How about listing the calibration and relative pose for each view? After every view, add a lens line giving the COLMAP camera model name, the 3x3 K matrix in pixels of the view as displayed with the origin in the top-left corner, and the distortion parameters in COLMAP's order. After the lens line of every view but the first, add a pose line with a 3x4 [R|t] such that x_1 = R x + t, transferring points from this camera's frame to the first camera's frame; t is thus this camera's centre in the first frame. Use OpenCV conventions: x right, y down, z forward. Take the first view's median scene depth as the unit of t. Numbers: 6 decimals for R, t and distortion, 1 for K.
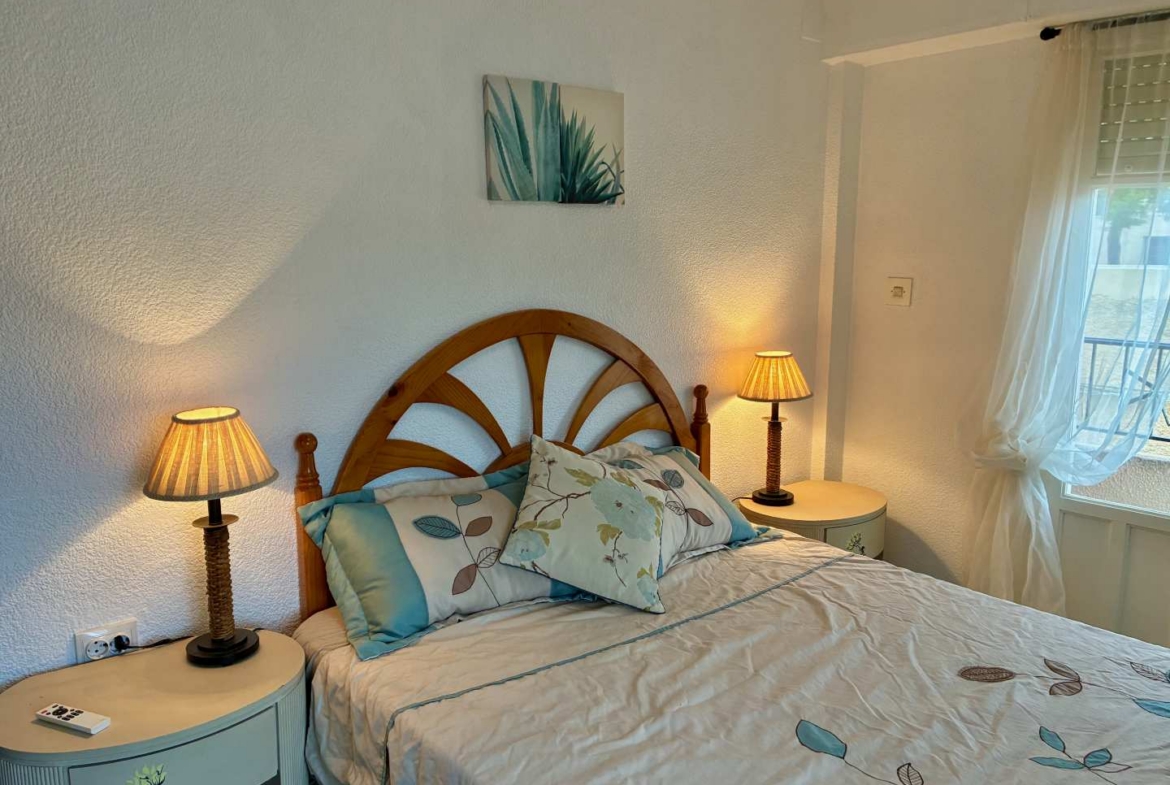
lens RADIAL K [[898.9, 0, 585.0], [0, 898.9, 392.5], [0, 0, 1]] dist [0.072904, -0.112336]
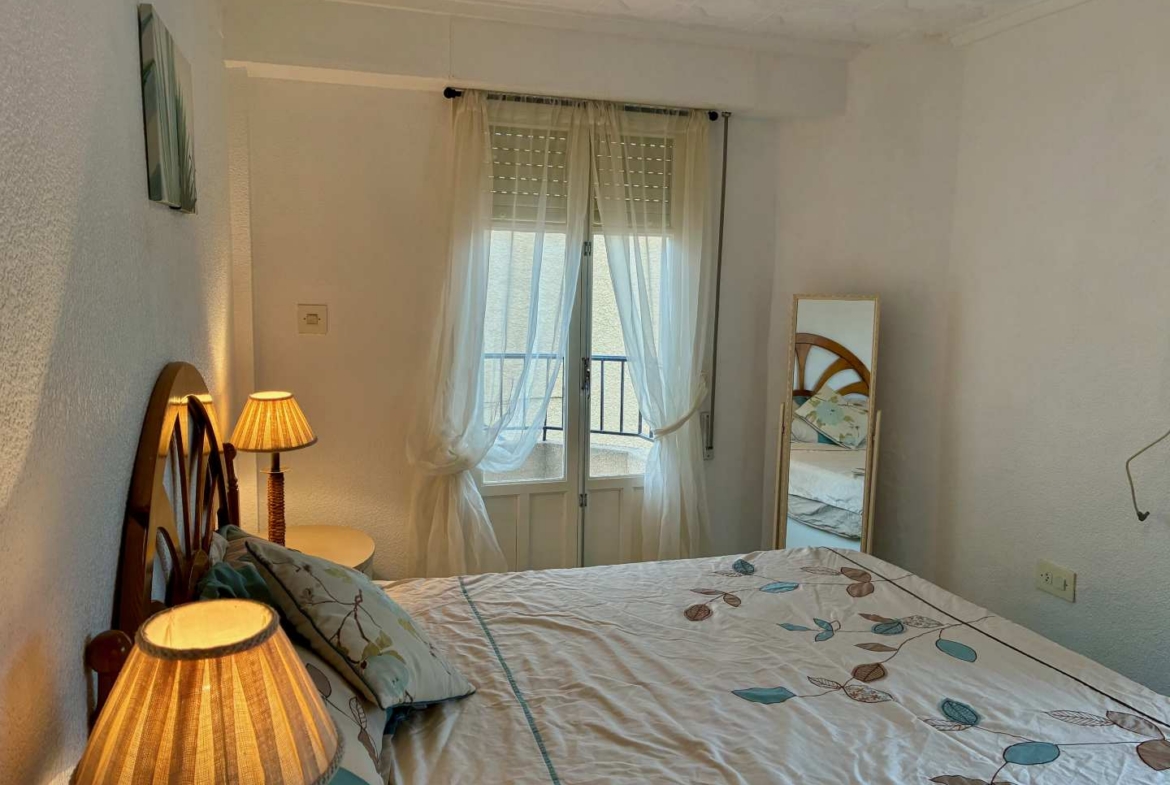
lens RADIAL K [[898.9, 0, 585.0], [0, 898.9, 392.5], [0, 0, 1]] dist [0.072904, -0.112336]
pose [[0.394094, -0.112584, 0.912148, -0.546281], [0.130928, 0.989224, 0.065530, -0.074566], [-0.909697, 0.093601, 0.404588, 0.435132]]
